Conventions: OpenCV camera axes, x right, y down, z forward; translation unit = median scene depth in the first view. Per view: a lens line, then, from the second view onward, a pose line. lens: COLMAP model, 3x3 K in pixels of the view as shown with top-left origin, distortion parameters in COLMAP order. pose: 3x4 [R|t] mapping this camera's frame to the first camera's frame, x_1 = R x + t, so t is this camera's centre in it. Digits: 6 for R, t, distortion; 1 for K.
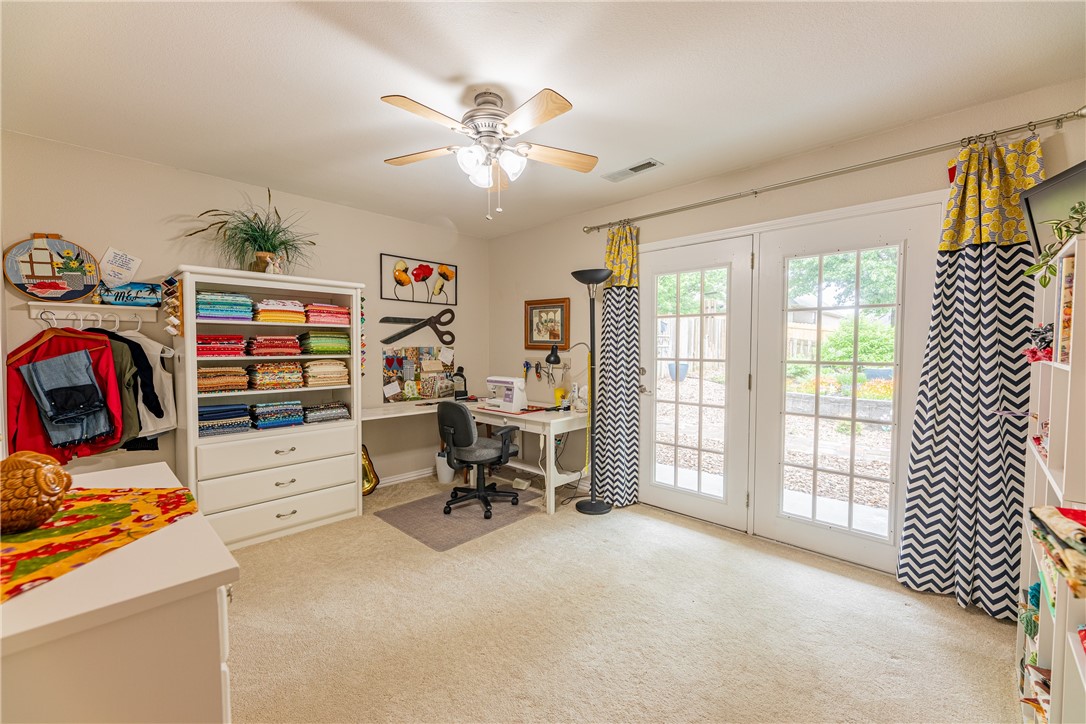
lens RADIAL K [[435.3, 0, 541.8], [0, 435.3, 362.3], [0, 0, 1]] dist [0.000630, 0.000283]
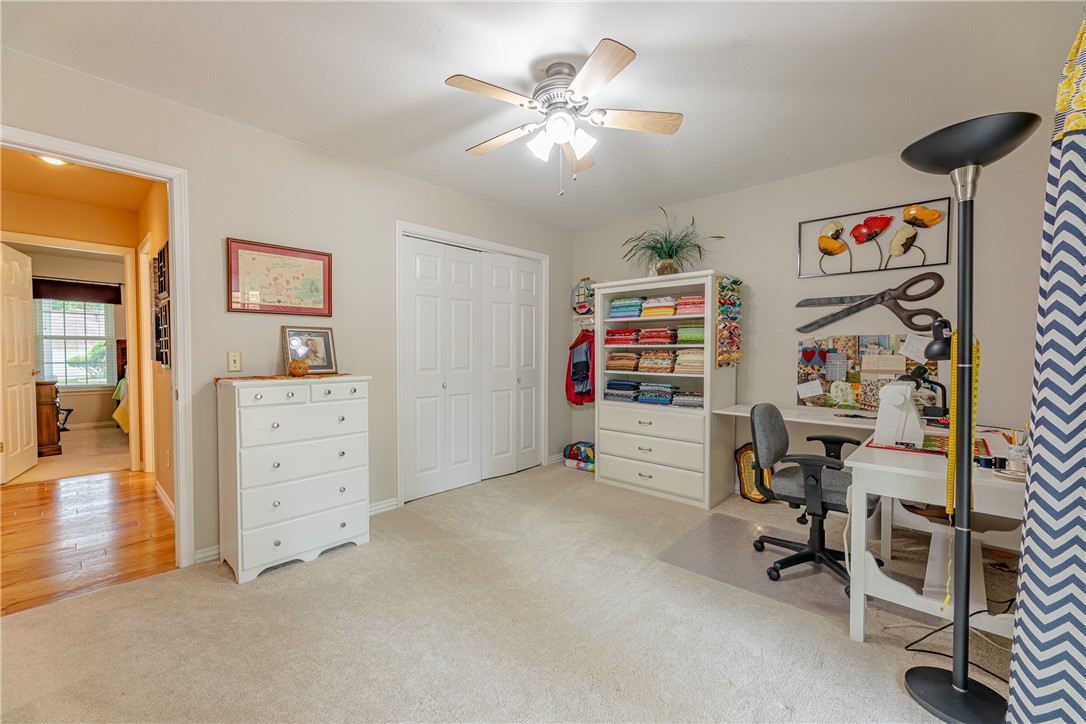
lens RADIAL K [[435.3, 0, 541.8], [0, 435.3, 362.3], [0, 0, 1]] dist [0.000630, 0.000283]
pose [[0.026381, 0.028735, -0.999239, 0.561523], [-0.037184, 0.998923, 0.027745, 0.011075], [0.998960, 0.036424, 0.027421, 0.624380]]
